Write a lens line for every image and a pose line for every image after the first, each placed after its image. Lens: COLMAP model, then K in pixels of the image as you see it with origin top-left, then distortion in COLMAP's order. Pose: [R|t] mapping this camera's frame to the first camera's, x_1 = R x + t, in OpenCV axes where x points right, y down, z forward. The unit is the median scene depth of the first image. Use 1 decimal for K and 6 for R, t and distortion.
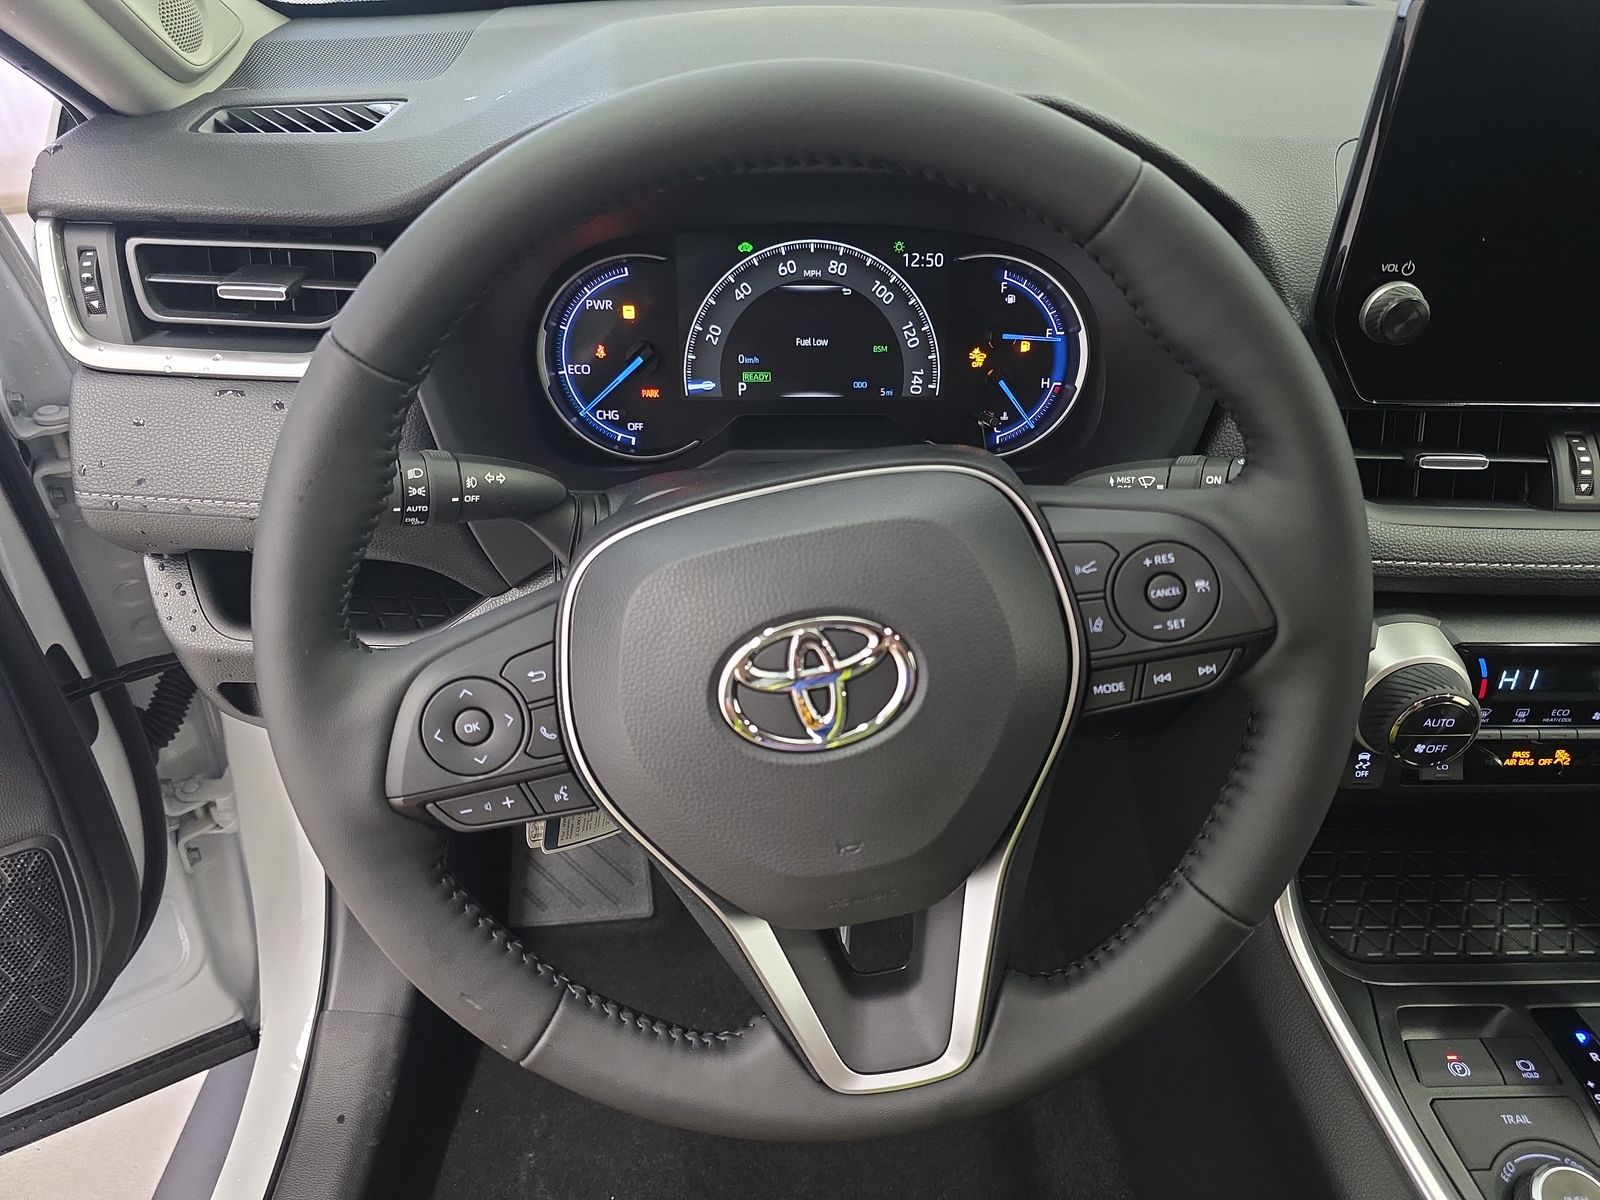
lens RADIAL K [[1091.3, 0, 807.9], [0, 1091.3, 623.2], [0, 0, 1]] dist [0.031892, -0.002676]
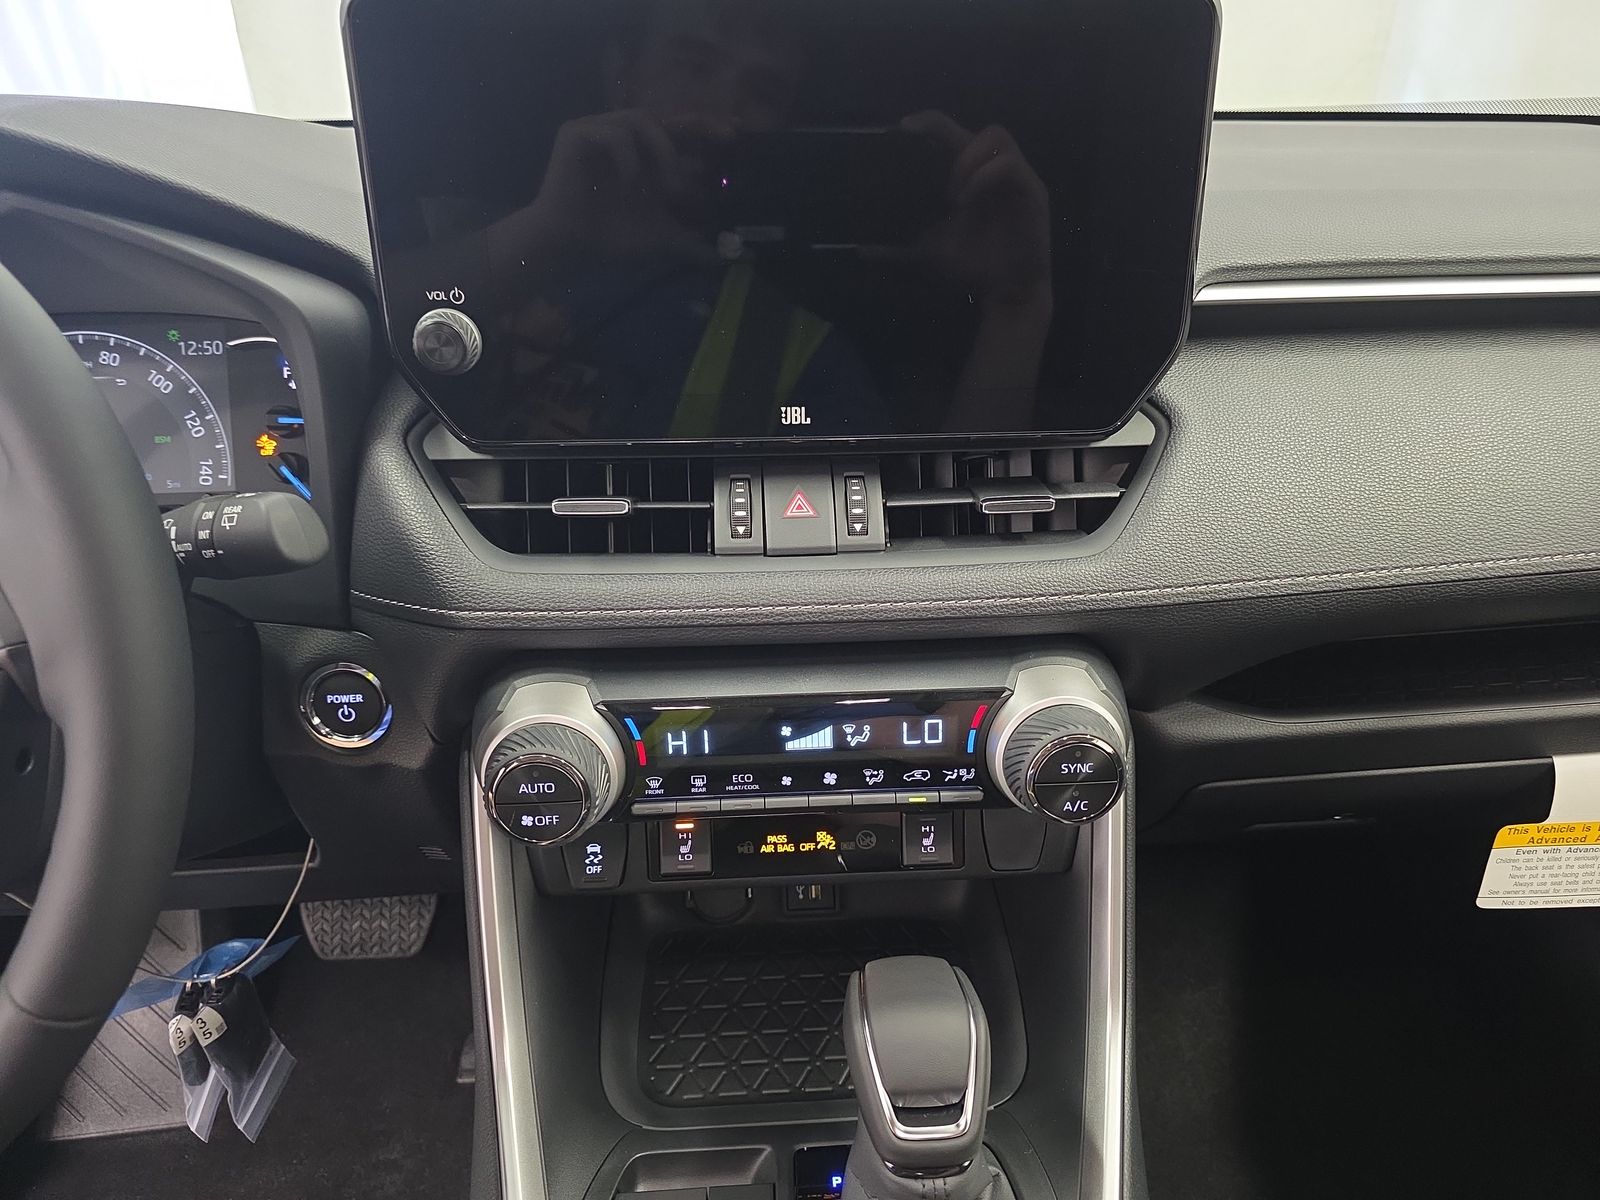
lens RADIAL K [[1078.9, 0, 807.3], [0, 1078.9, 604.7], [0, 0, 1]] dist [0.032582, -0.005349]
pose [[0.999149, -0.038362, 0.015164, 0.611927], [0.040630, 0.978720, -0.201135, 0.101585], [-0.007125, 0.201580, 0.979446, 0.106455]]
